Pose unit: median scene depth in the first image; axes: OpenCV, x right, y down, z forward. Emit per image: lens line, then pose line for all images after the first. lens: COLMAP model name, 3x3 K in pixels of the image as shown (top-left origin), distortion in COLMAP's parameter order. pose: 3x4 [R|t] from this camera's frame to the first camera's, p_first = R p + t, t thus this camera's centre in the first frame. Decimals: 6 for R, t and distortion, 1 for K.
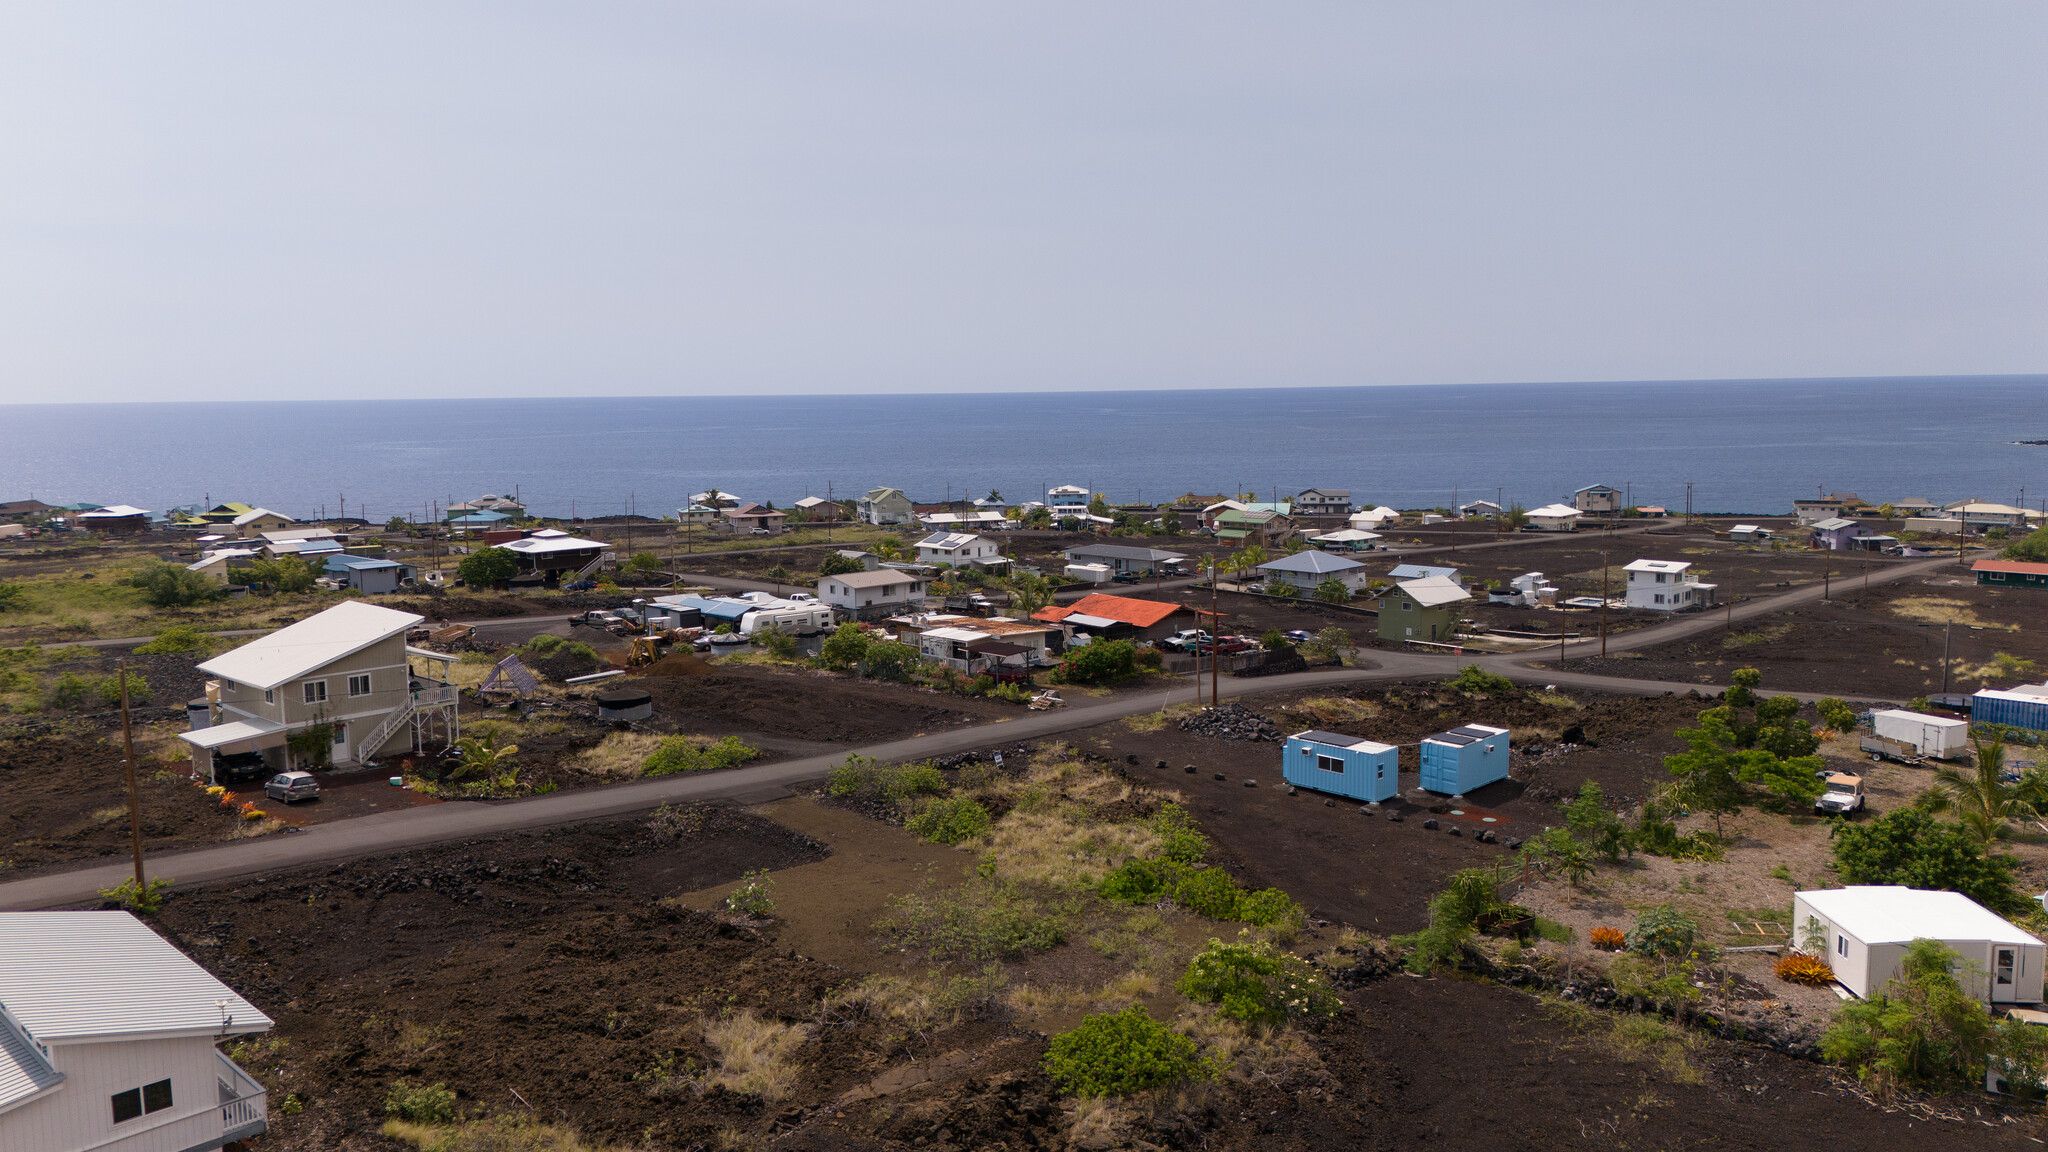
lens RADIAL K [[1505.7, 0, 1024.0], [0, 1505.7, 576.0], [0, 0, 1]] dist [0.087220, -0.096494]
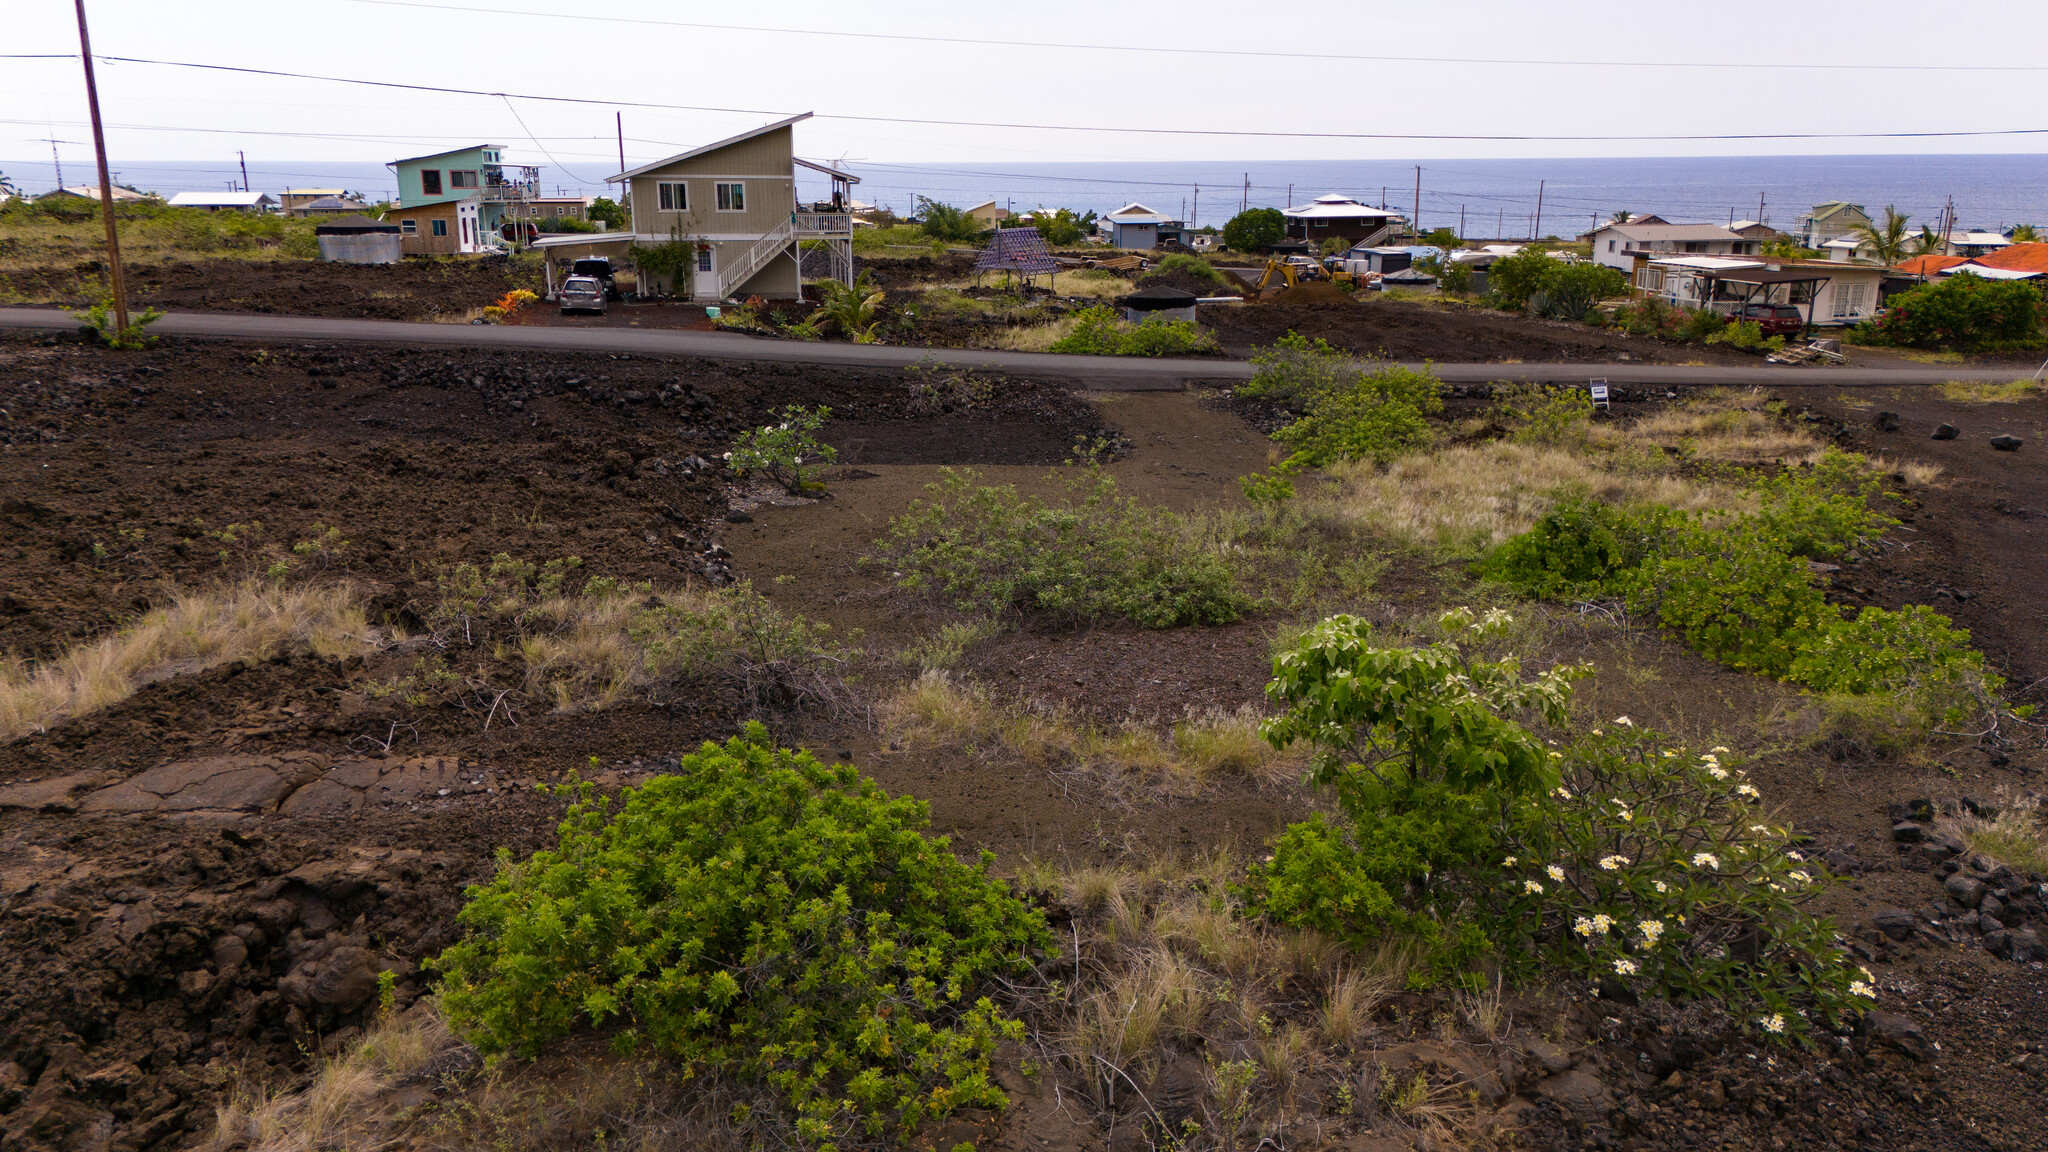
lens RADIAL K [[1505.7, 0, 1024.0], [0, 1505.7, 576.0], [0, 0, 1]] dist [0.087220, -0.096494]
pose [[0.816225, 0.165931, -0.553392, 0.137840], [-0.081569, 0.981371, 0.173949, 0.116193], [0.571946, -0.096842, 0.814554, 0.457701]]
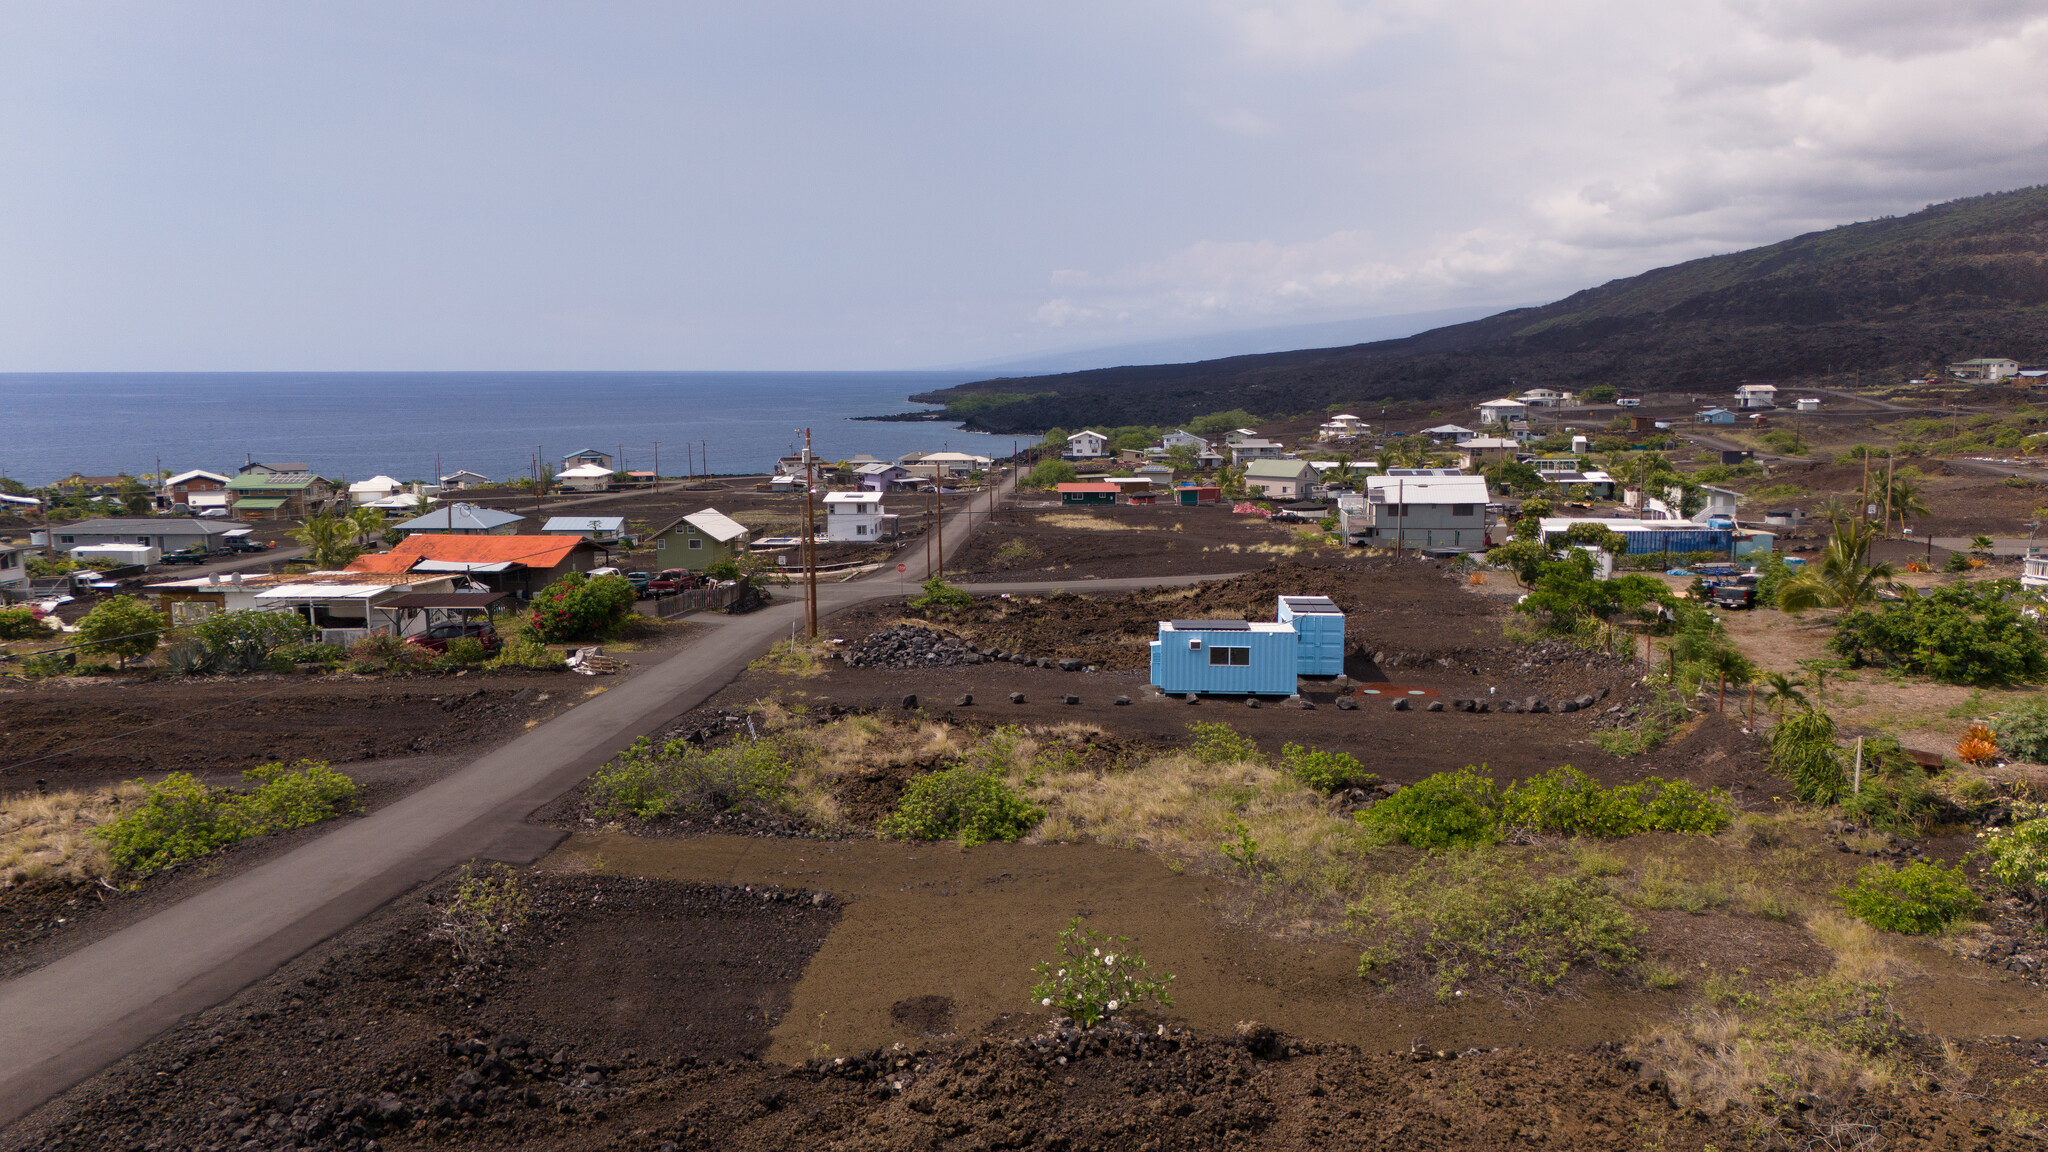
lens RADIAL K [[1541.8, 0, 1024.0], [0, 1541.8, 576.0], [0, 0, 1]] dist [0.070960, -0.064861]
pose [[0.744603, -0.079593, 0.662745, -0.377010], [0.078178, 0.996431, 0.031833, 0.050786], [-0.662913, 0.028109, 0.748168, 0.480952]]
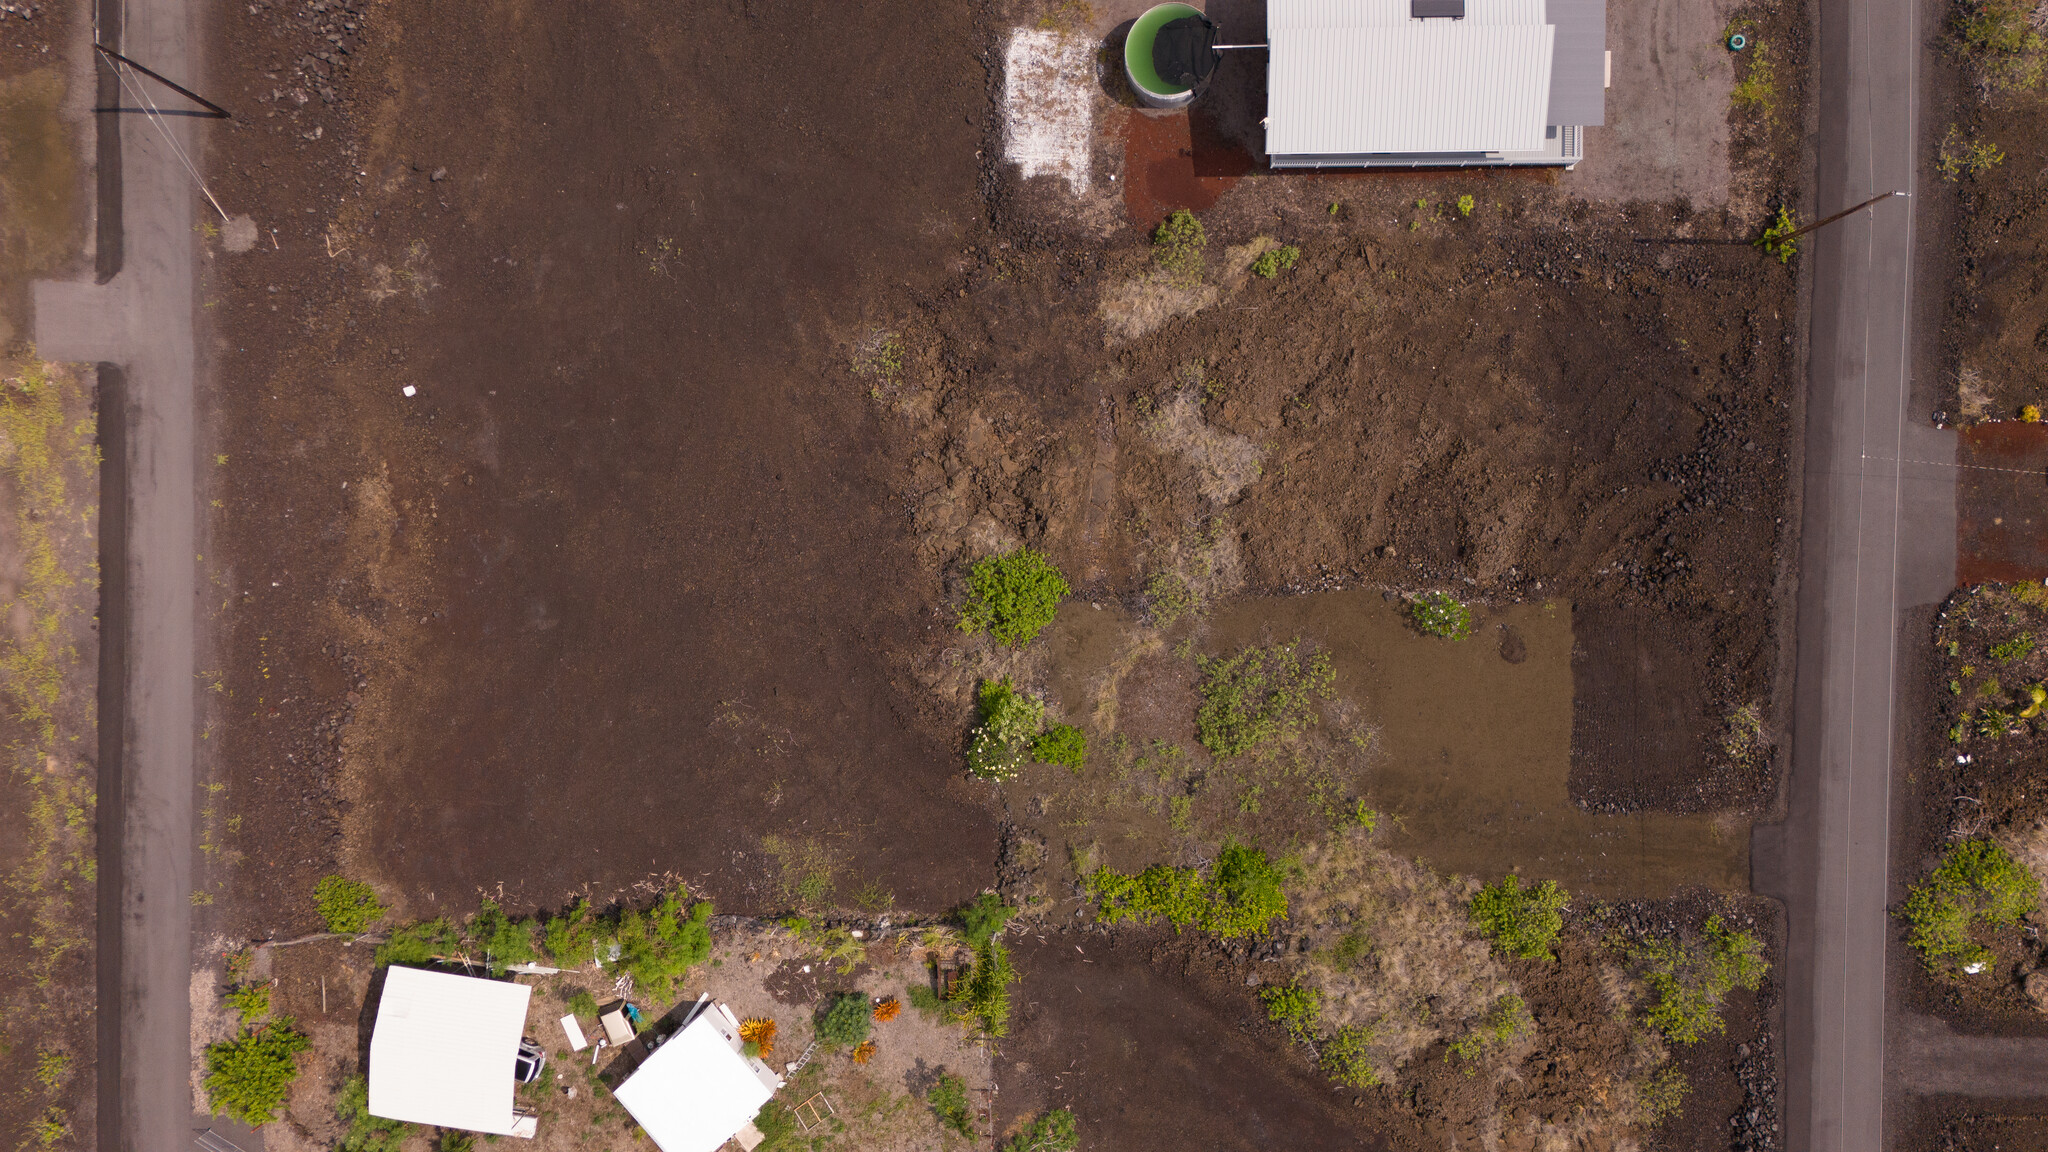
lens RADIAL K [[1505.7, 0, 1024.0], [0, 1505.7, 576.0], [0, 0, 1]] dist [0.087220, -0.096494]
pose [[-0.715740, 0.697587, 0.032999, -0.003340], [-0.049787, -0.098099, 0.993930, -0.704508], [0.696590, 0.709753, 0.104944, 0.461343]]
